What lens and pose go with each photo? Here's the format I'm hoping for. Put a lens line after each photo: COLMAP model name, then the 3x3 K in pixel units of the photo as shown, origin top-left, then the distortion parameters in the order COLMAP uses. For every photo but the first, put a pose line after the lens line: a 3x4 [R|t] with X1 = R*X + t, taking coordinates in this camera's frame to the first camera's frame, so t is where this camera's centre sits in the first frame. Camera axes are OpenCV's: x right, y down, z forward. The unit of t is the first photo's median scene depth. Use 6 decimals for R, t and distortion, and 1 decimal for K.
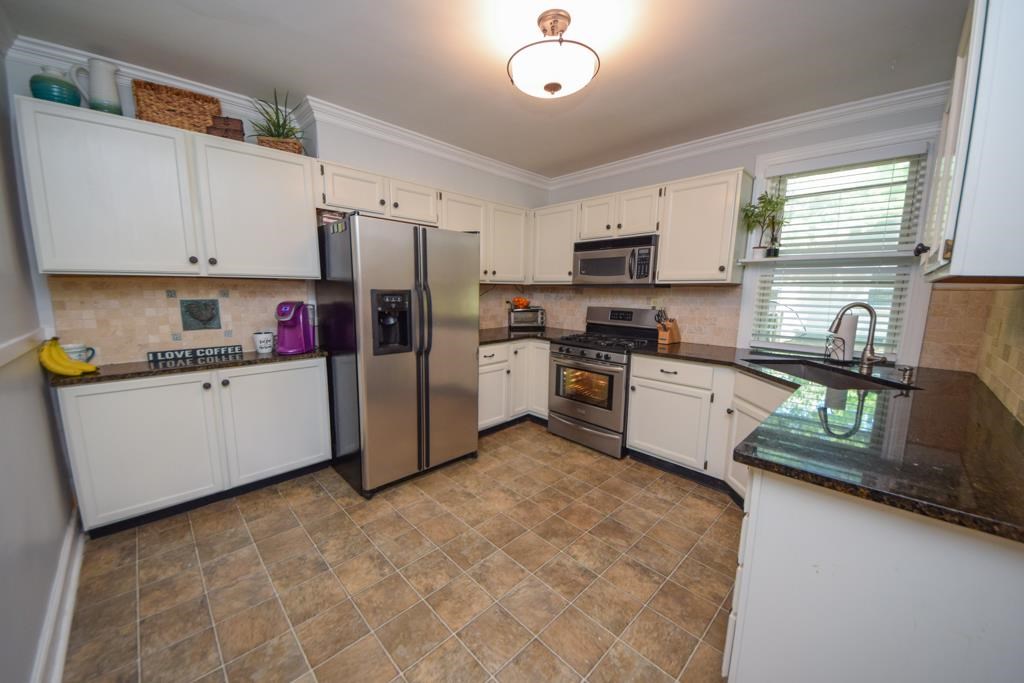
lens RADIAL K [[362.7, 0, 509.3], [0, 362.7, 346.3], [0, 0, 1]] dist [0.046007, -0.030733]
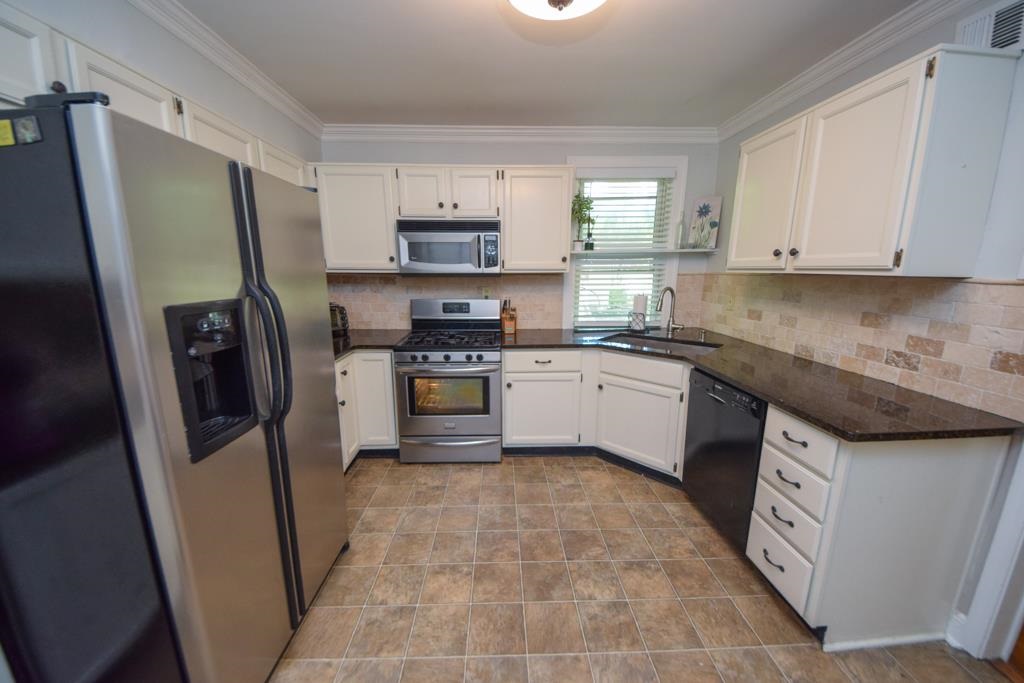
lens RADIAL K [[362.7, 0, 509.3], [0, 362.7, 346.3], [0, 0, 1]] dist [0.046007, -0.030733]
pose [[0.683840, -0.161978, 0.711425, -0.311820], [0.124943, 0.986641, 0.104540, -0.082554], [-0.718855, 0.017399, 0.694943, 0.343904]]
